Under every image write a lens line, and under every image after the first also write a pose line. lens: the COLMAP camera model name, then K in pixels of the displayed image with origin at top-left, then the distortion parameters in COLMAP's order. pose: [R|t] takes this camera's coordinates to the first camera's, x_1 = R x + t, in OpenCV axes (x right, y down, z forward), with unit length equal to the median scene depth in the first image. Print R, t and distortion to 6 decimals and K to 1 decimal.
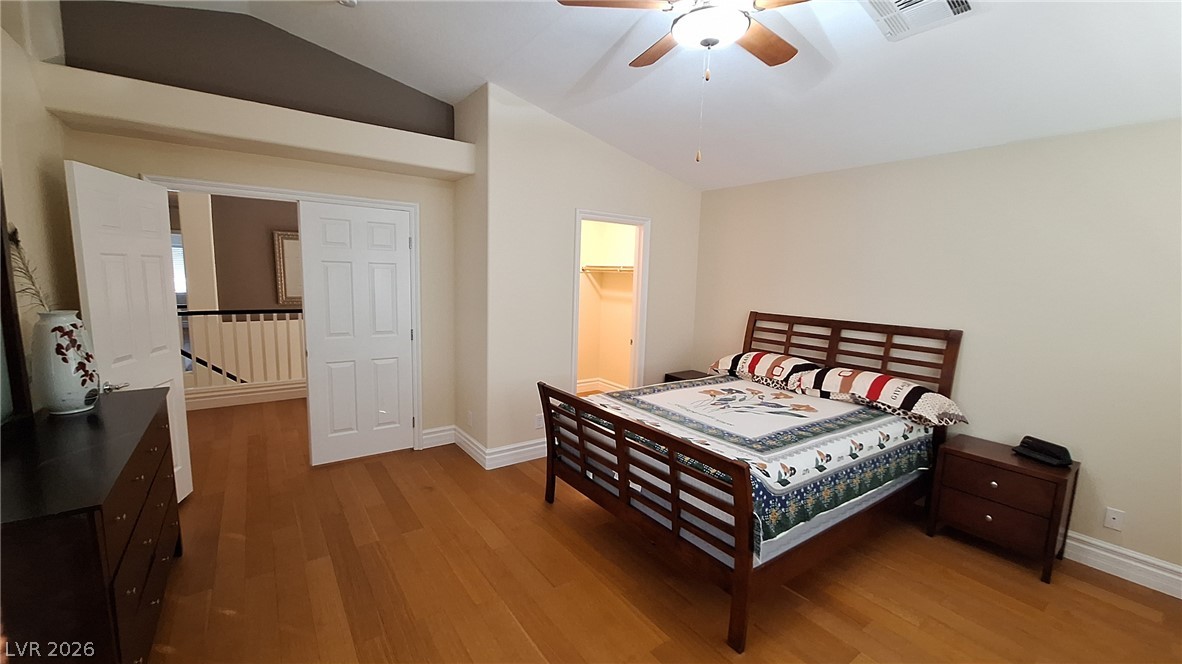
lens RADIAL K [[466.7, 0, 590.2], [0, 466.7, 331.3], [0, 0, 1]] dist [-0.002323, -0.000101]
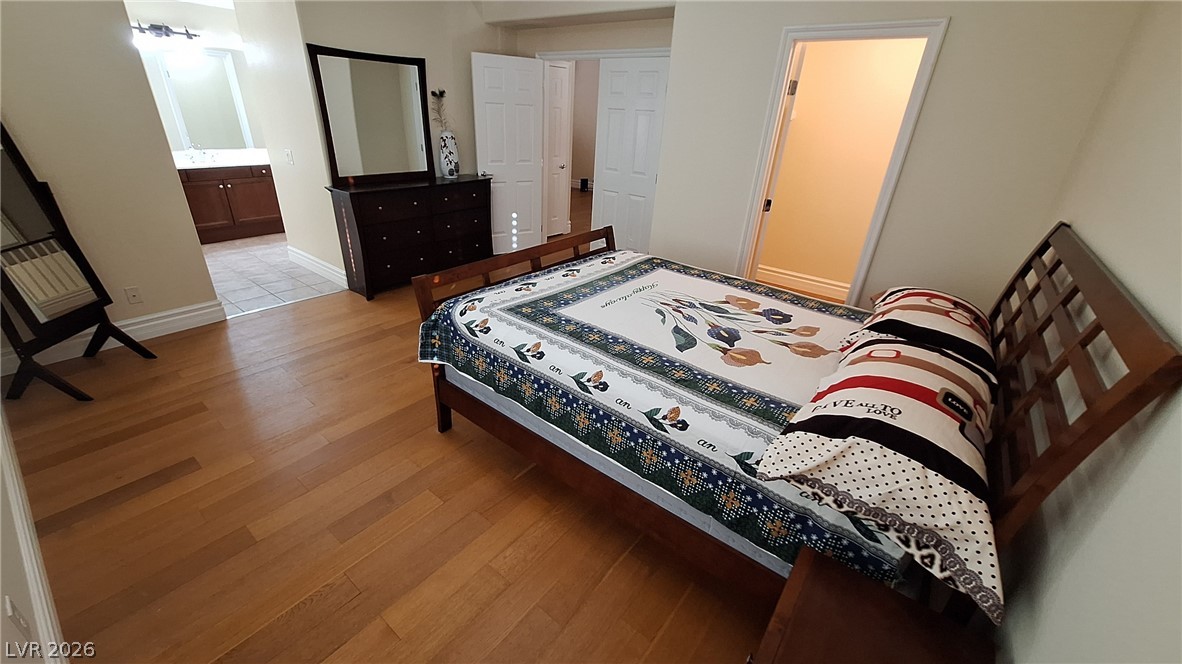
lens RADIAL K [[466.7, 0, 586.0], [0, 466.7, 333.7], [0, 0, 1]] dist [-0.002323, -0.000101]
pose [[0.260162, 0.399234, -0.879163, 0.965990], [-0.155332, 0.915963, 0.369979, -0.054601], [0.952989, 0.040308, 0.300313, 0.666465]]
